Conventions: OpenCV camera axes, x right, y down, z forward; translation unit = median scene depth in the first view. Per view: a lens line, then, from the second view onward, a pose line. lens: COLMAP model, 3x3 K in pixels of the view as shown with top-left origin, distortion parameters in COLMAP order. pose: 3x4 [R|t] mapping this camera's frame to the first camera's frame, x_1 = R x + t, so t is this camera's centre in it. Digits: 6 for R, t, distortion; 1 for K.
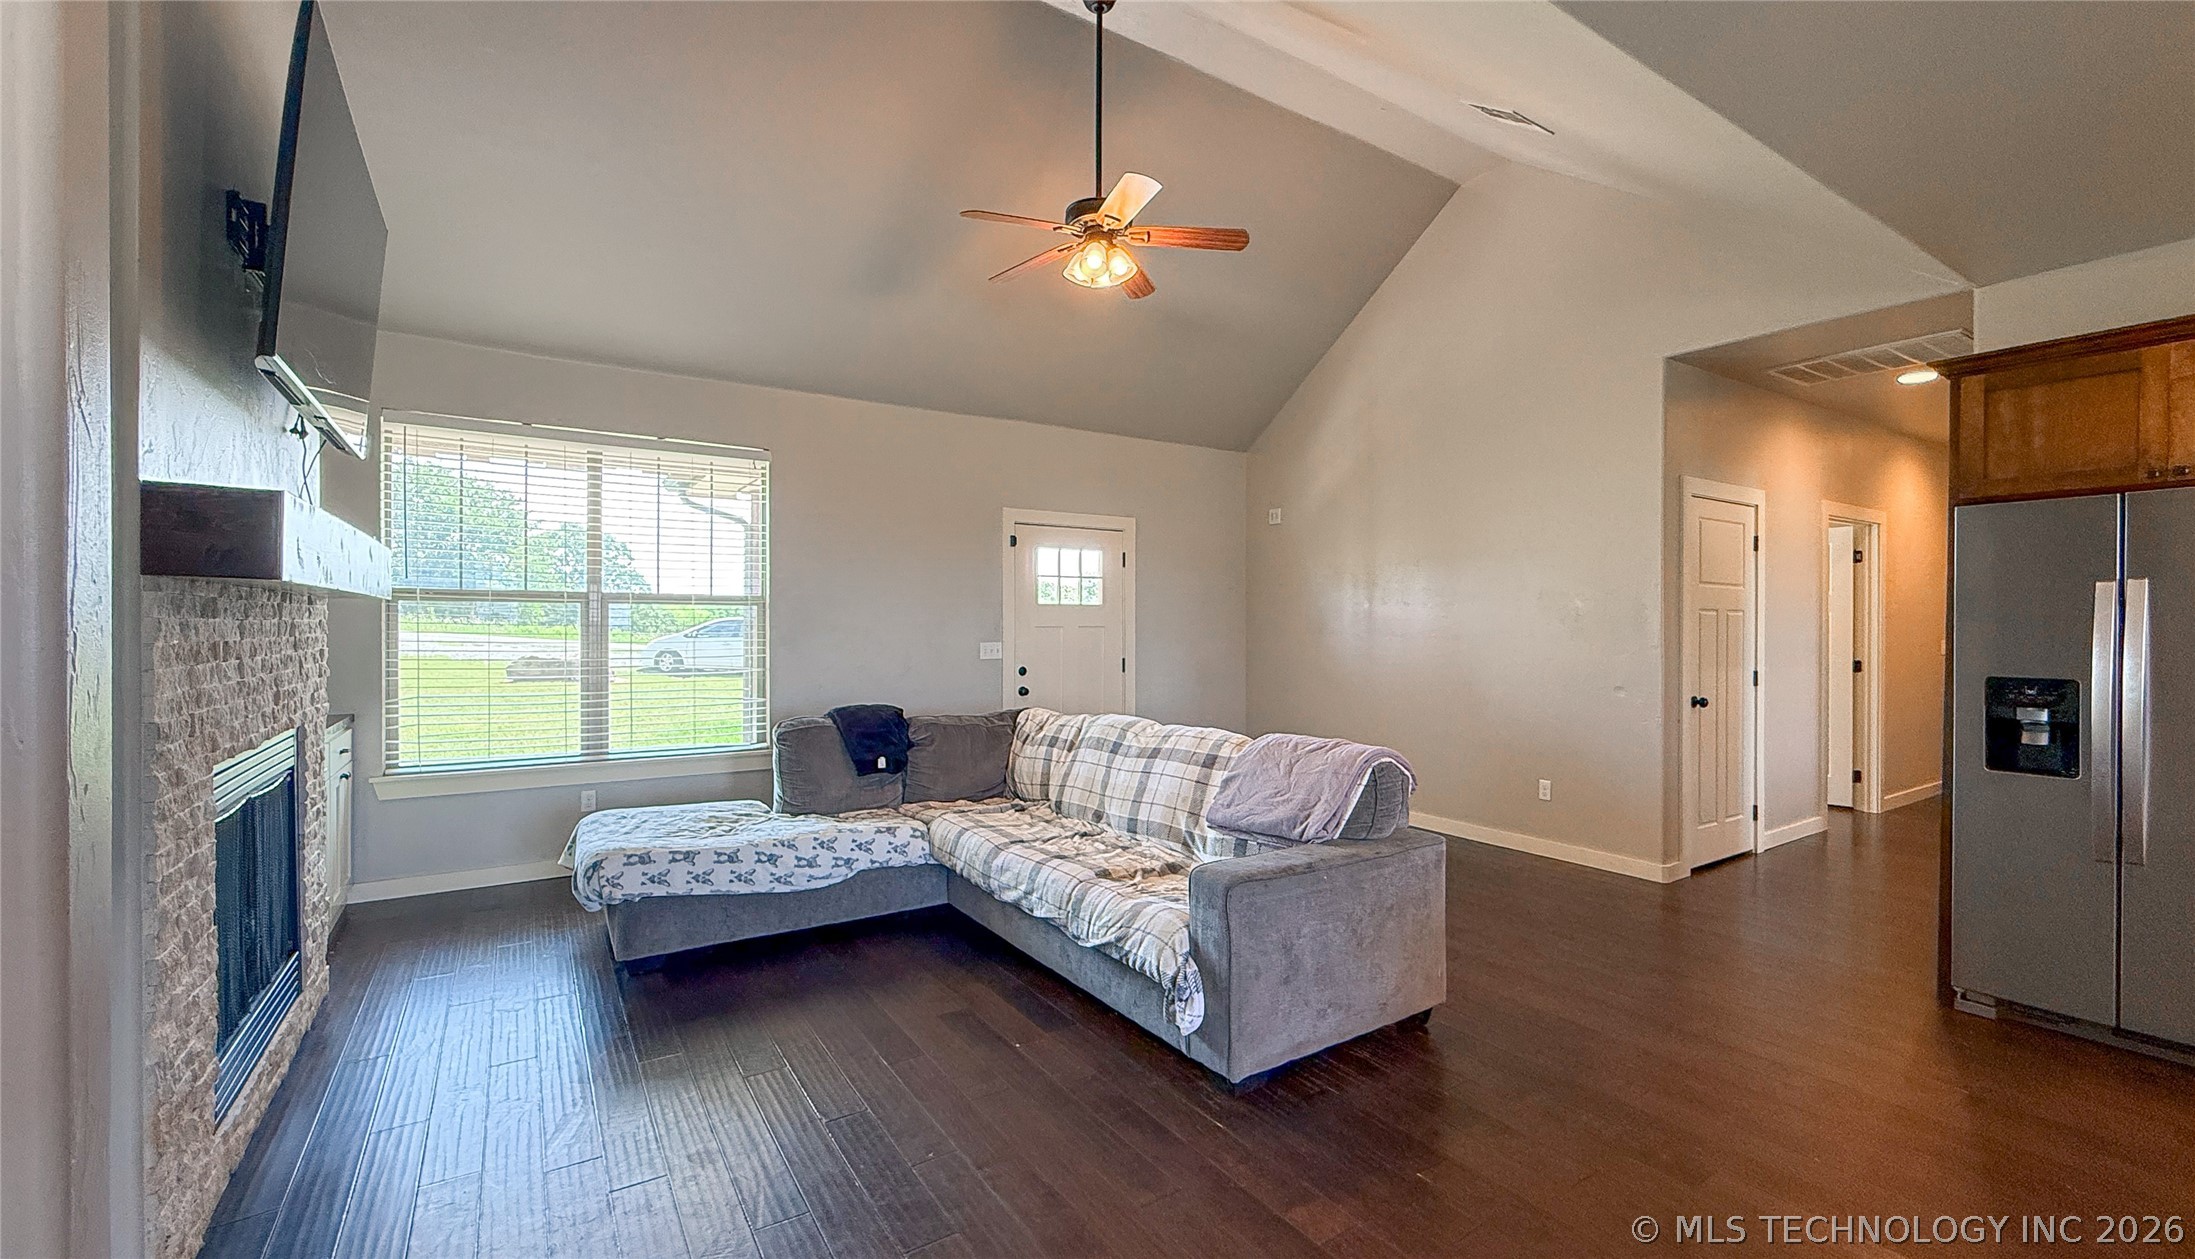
lens RADIAL K [[907.0, 0, 1101.3], [0, 907.0, 629.8], [0, 0, 1]] dist [-0.002811, 0.000706]
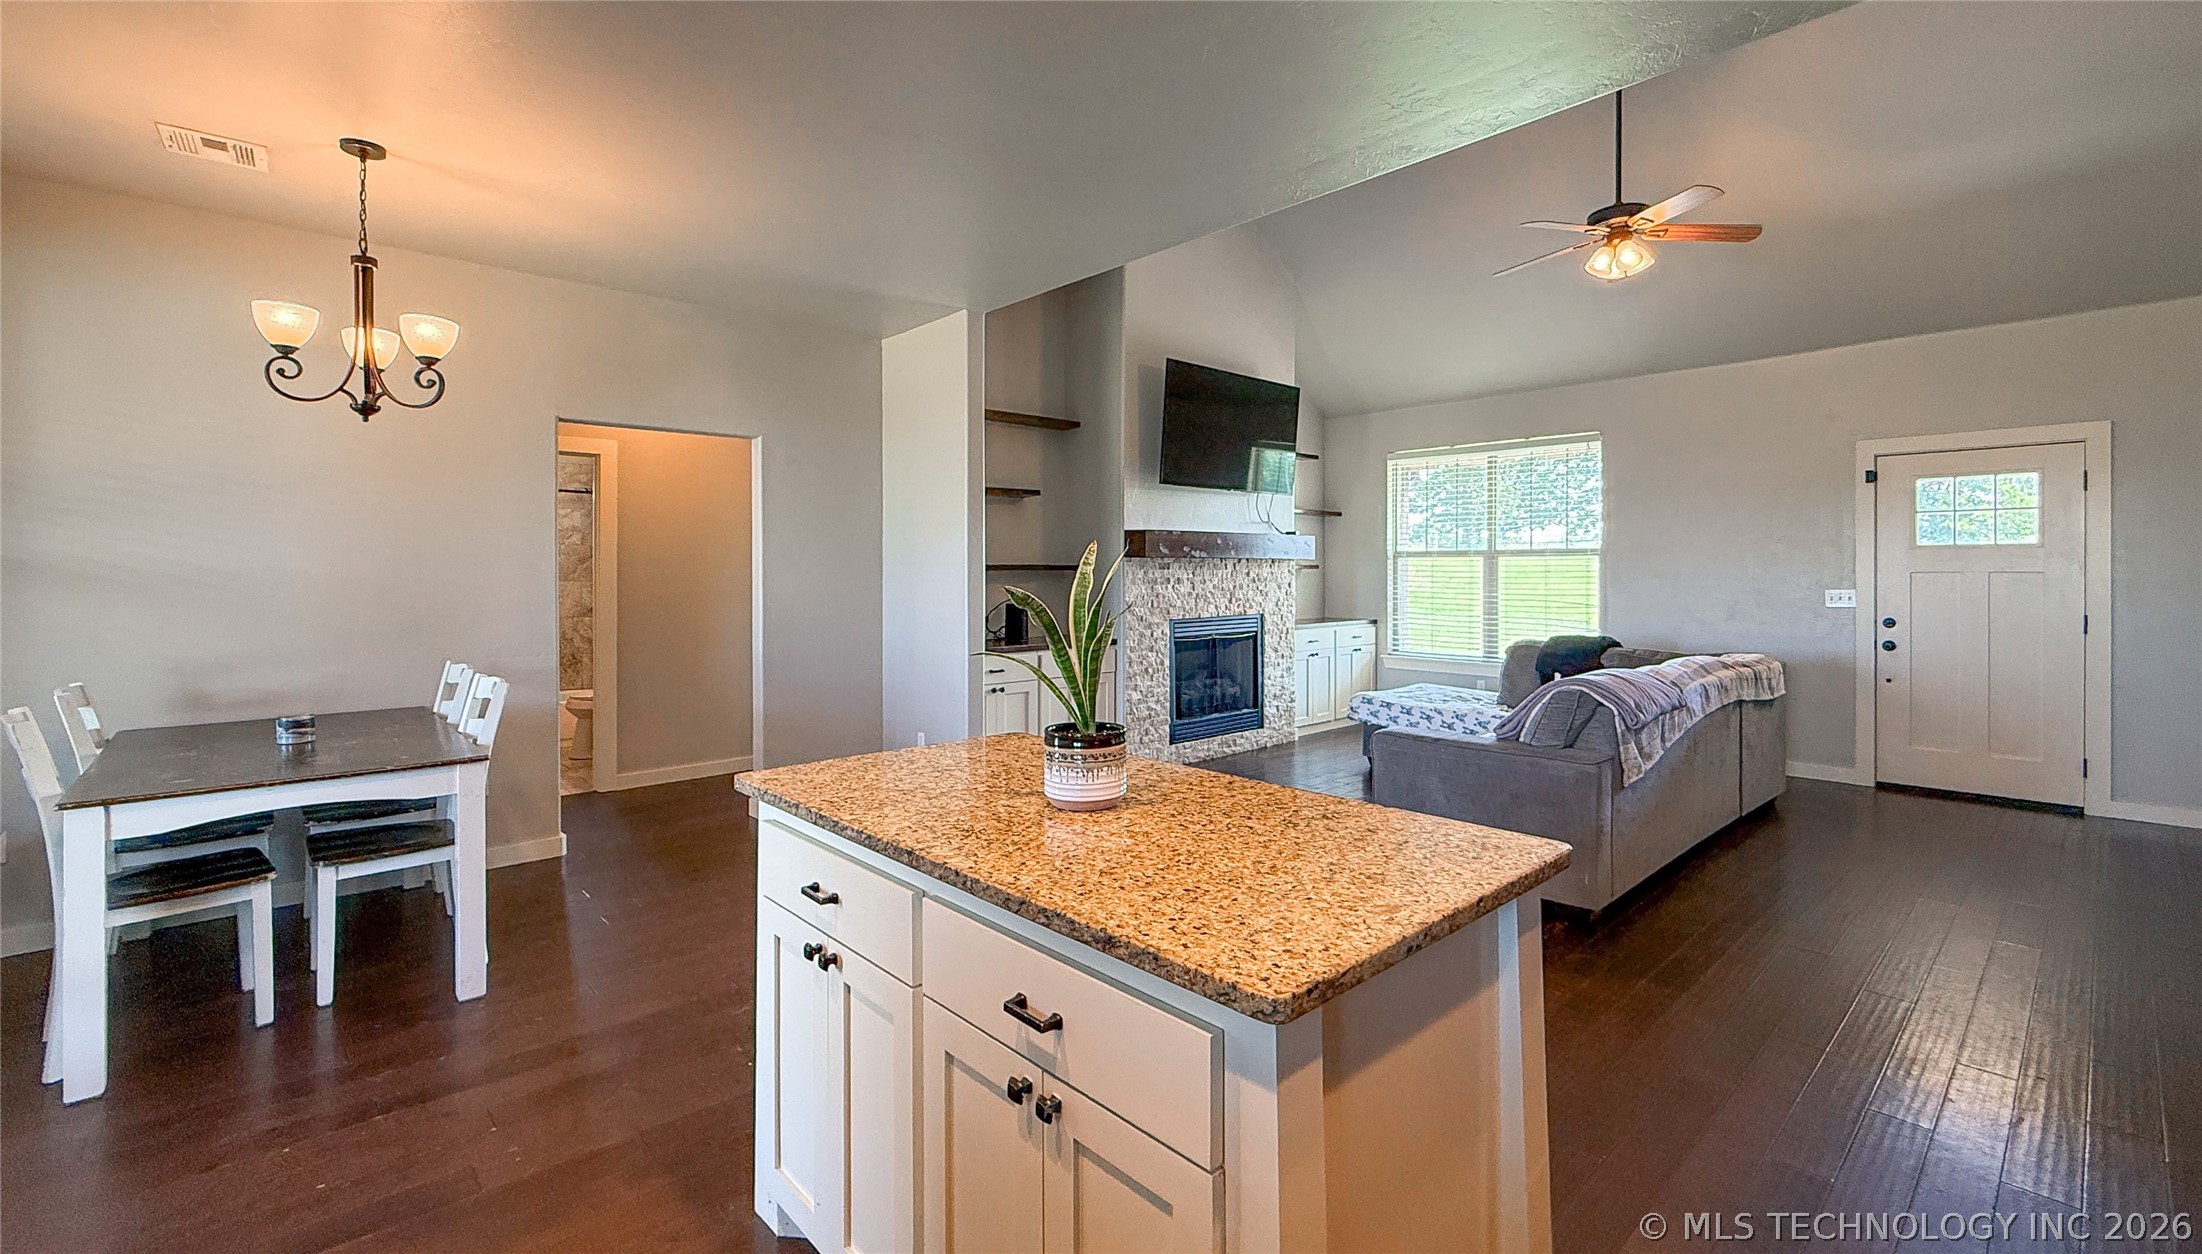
lens RADIAL K [[909.9, 0, 1116.4], [0, 909.9, 579.5], [0, 0, 1]] dist [-0.002811, 0.000706]
pose [[0.154084, 0.005993, -0.988040, 1.118716], [-0.002648, 0.999981, 0.005652, 0.000908], [0.988054, 0.001746, 0.154097, 0.204494]]
